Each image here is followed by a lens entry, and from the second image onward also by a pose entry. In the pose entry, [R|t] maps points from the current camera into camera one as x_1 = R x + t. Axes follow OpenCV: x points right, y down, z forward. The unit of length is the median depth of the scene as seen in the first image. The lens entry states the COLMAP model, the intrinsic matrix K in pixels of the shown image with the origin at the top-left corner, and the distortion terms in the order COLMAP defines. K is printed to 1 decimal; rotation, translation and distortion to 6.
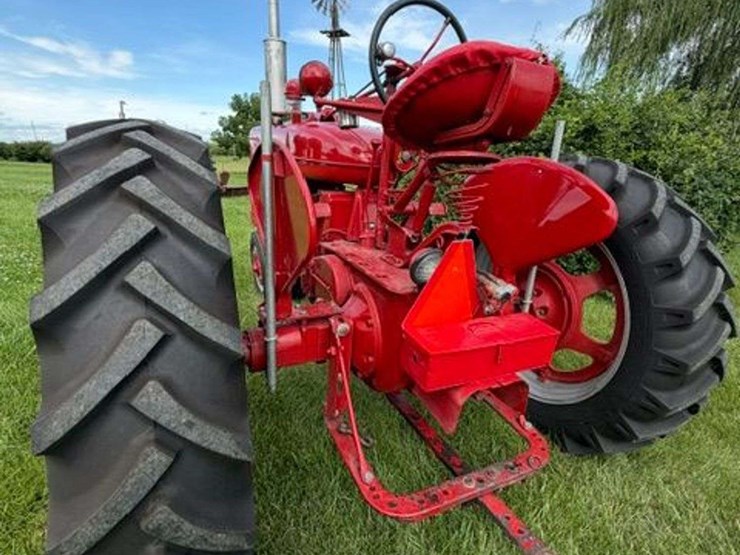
lens RADIAL K [[394.8, 0, 367.0], [0, 394.8, 286.7], [0, 0, 1]] dist [0.001182, -0.001423]
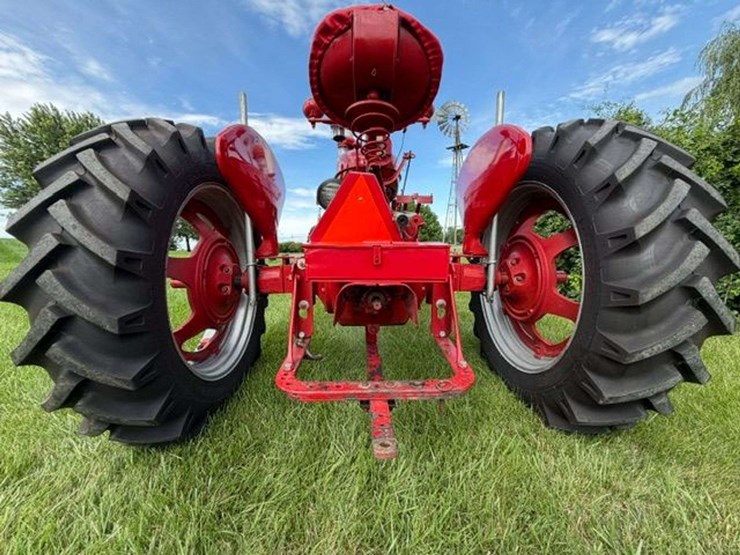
lens RADIAL K [[303.2, 0, 372.0], [0, 303.2, 291.2], [0, 0, 1]] dist [-0.008859, -0.000006]
pose [[0.910179, -0.005002, -0.414184, 0.422186], [-0.071553, 0.982996, -0.169111, 0.257475], [0.407988, 0.183558, 0.894345, 0.149668]]
